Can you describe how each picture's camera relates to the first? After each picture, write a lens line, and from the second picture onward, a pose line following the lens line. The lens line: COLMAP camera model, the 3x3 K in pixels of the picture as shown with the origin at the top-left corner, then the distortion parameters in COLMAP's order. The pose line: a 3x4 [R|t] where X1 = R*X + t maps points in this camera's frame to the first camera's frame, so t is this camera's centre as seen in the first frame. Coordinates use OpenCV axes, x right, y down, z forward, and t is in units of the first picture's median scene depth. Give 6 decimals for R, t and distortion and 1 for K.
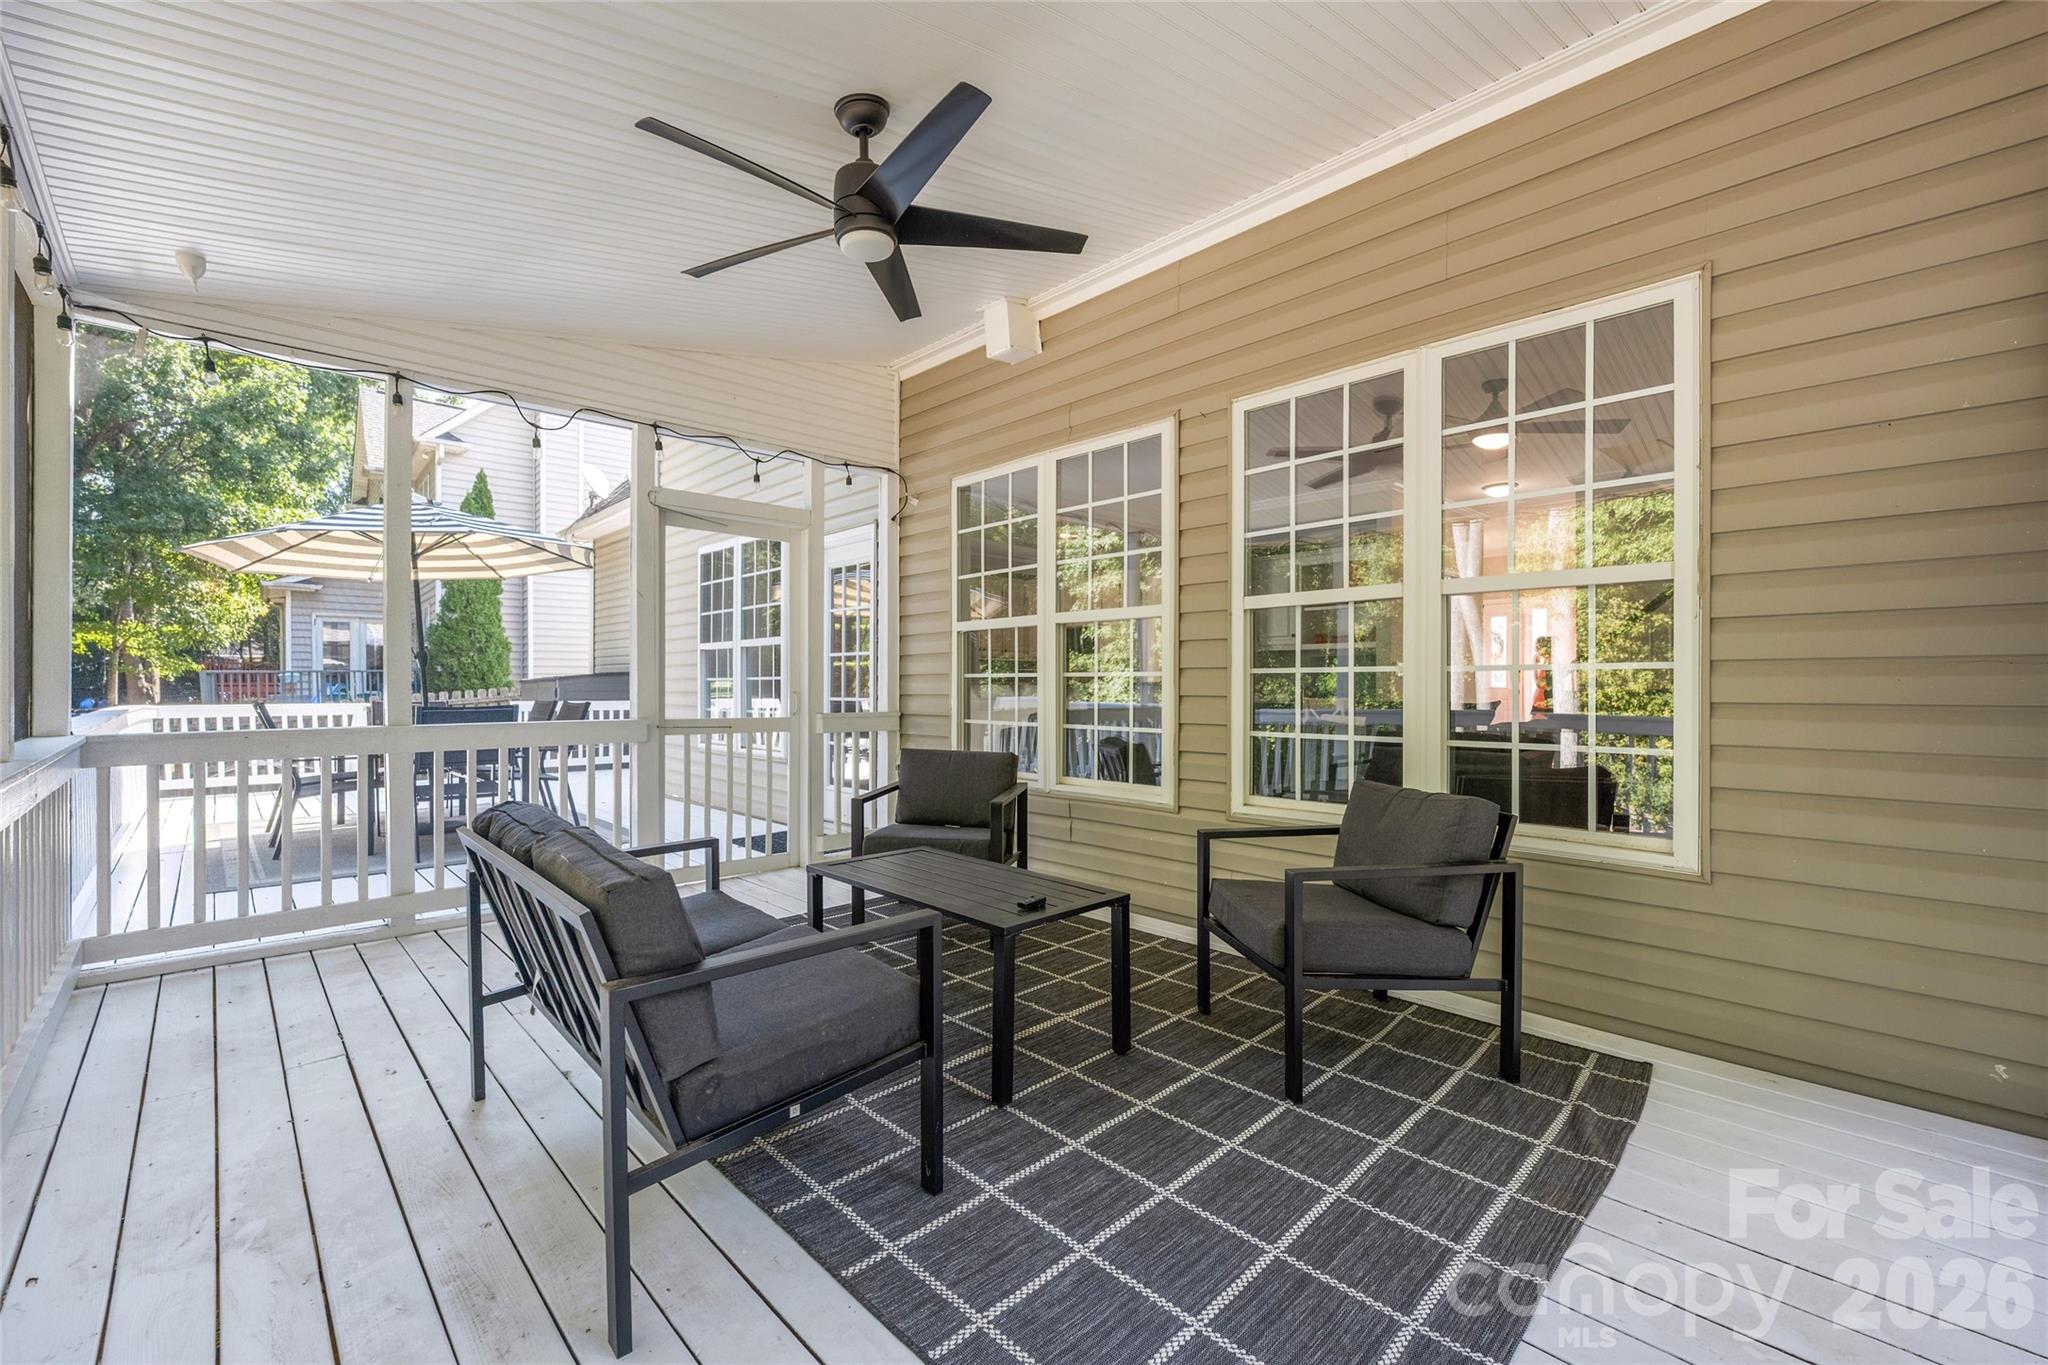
lens RADIAL K [[831.5, 0, 1026.6], [0, 831.5, 689.7], [0, 0, 1]] dist [-0.009379, 0.002043]
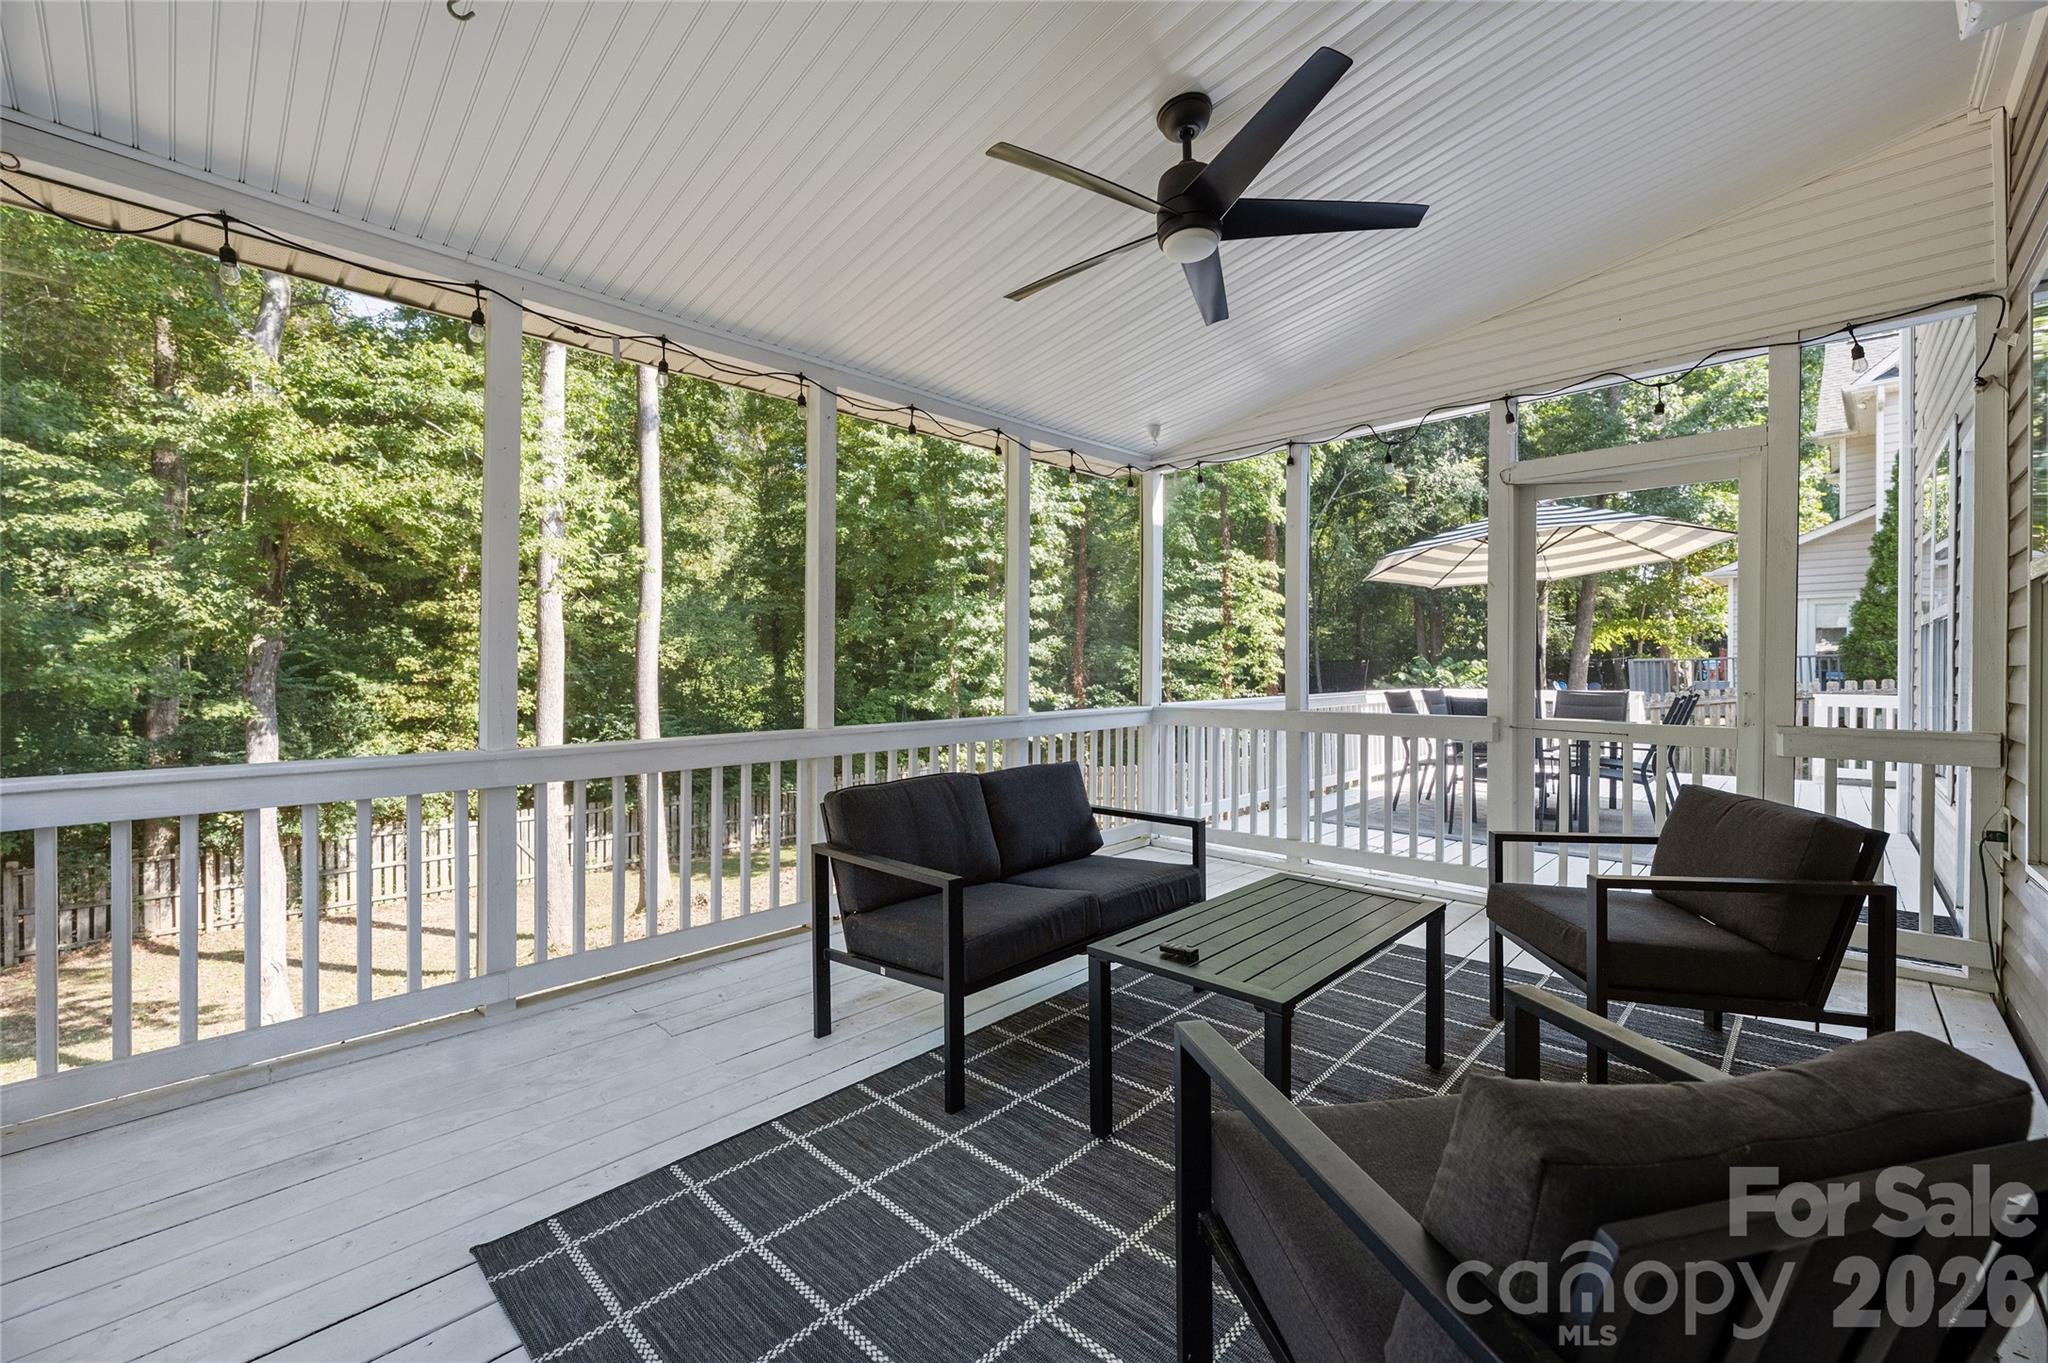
lens RADIAL K [[835.5, 0, 1025.1], [0, 835.5, 684.8], [0, 0, 1]] dist [-0.008804, -0.000240]
pose [[0.042444, 0.015275, -0.998982, 1.028560], [-0.001893, 0.999883, 0.015209, -0.032459], [0.999097, 0.001245, 0.042468, 0.987564]]
